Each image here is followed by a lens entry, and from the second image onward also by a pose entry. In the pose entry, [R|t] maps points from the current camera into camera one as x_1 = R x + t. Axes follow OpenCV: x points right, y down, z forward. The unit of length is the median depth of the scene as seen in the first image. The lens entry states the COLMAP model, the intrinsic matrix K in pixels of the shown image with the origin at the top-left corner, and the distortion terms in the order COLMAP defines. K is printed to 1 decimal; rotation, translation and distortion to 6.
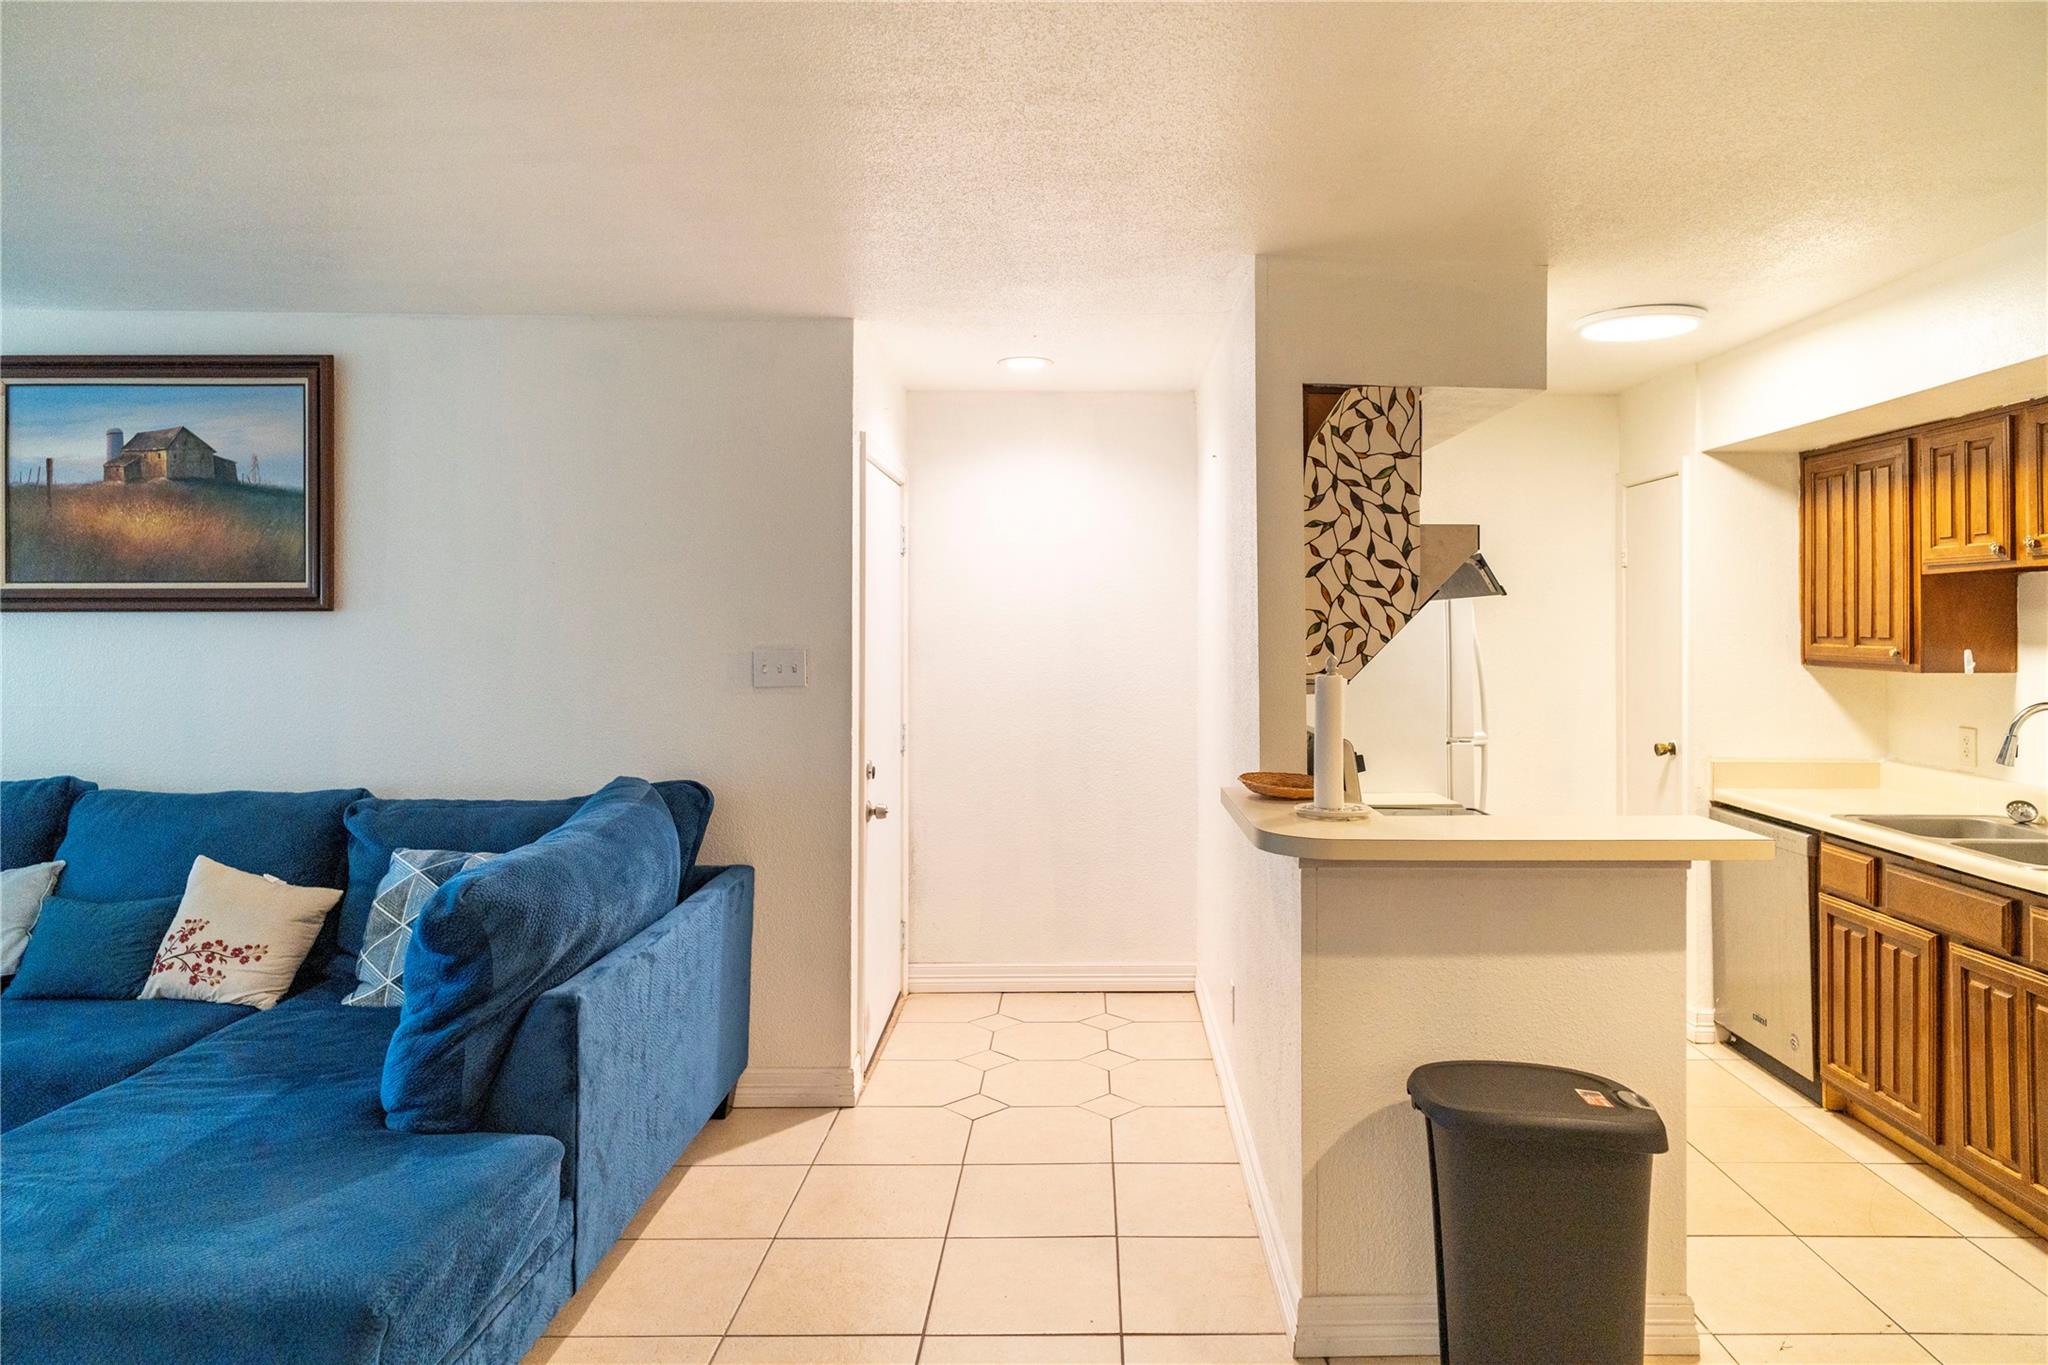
lens RADIAL K [[1219.5, 0, 1030.3], [0, 1219.5, 620.8], [0, 0, 1]] dist [0.001465, 0.001958]
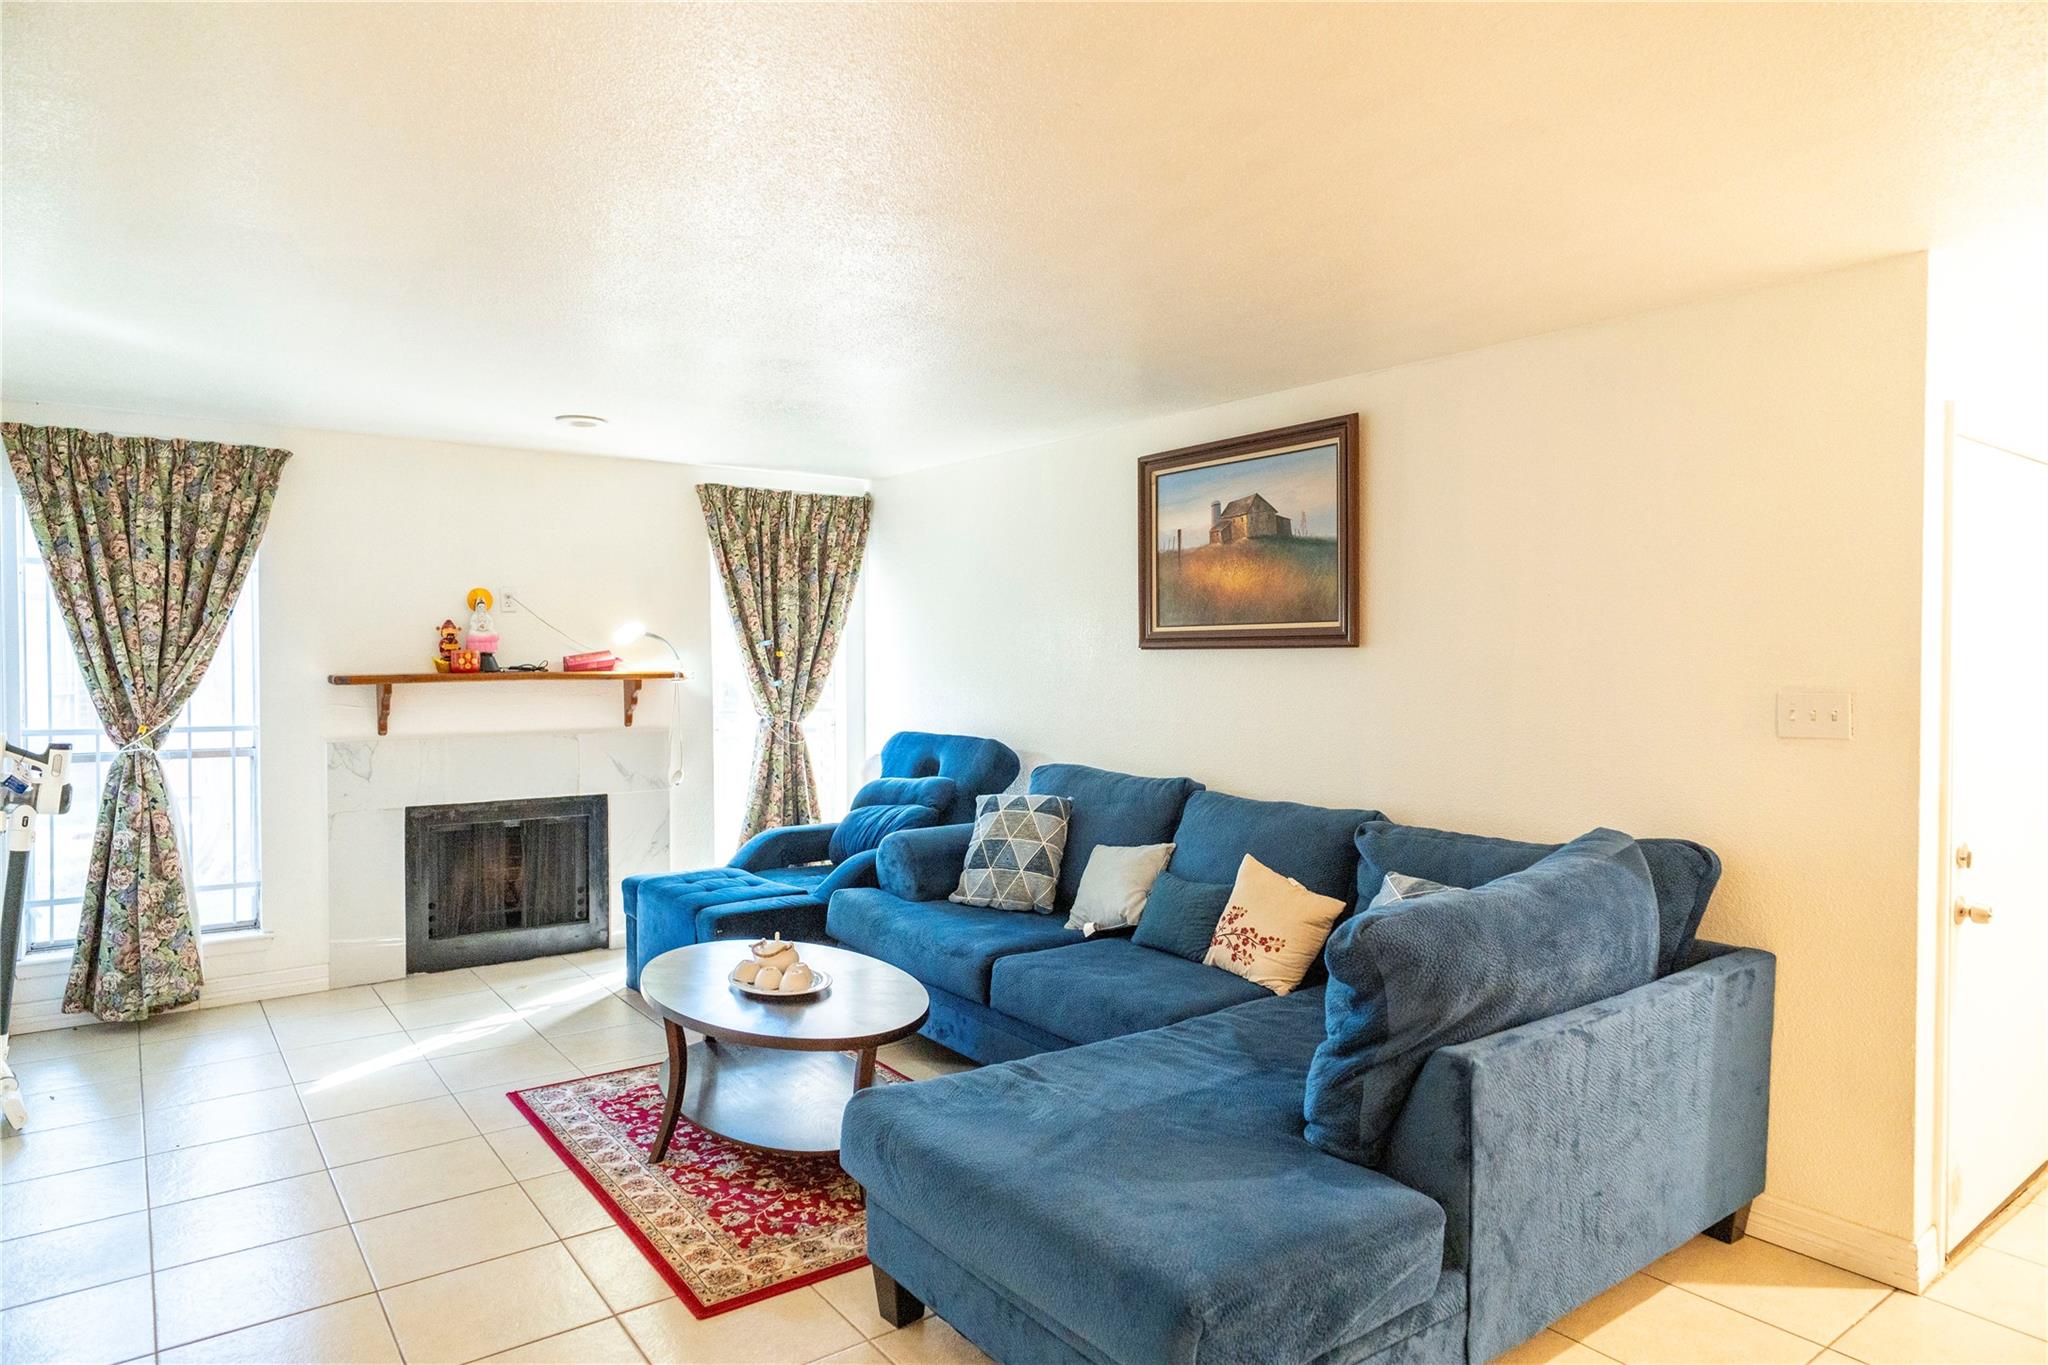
lens RADIAL K [[1176.7, 0, 1024.0], [0, 1176.7, 682.5], [0, 0, 1]] dist [0.000165, 0.003275]
pose [[0.630552, 0.016743, -0.775966, 0.074588], [0.002850, 0.999711, 0.023886, -0.002876], [0.776141, -0.017273, 0.630322, 0.119967]]
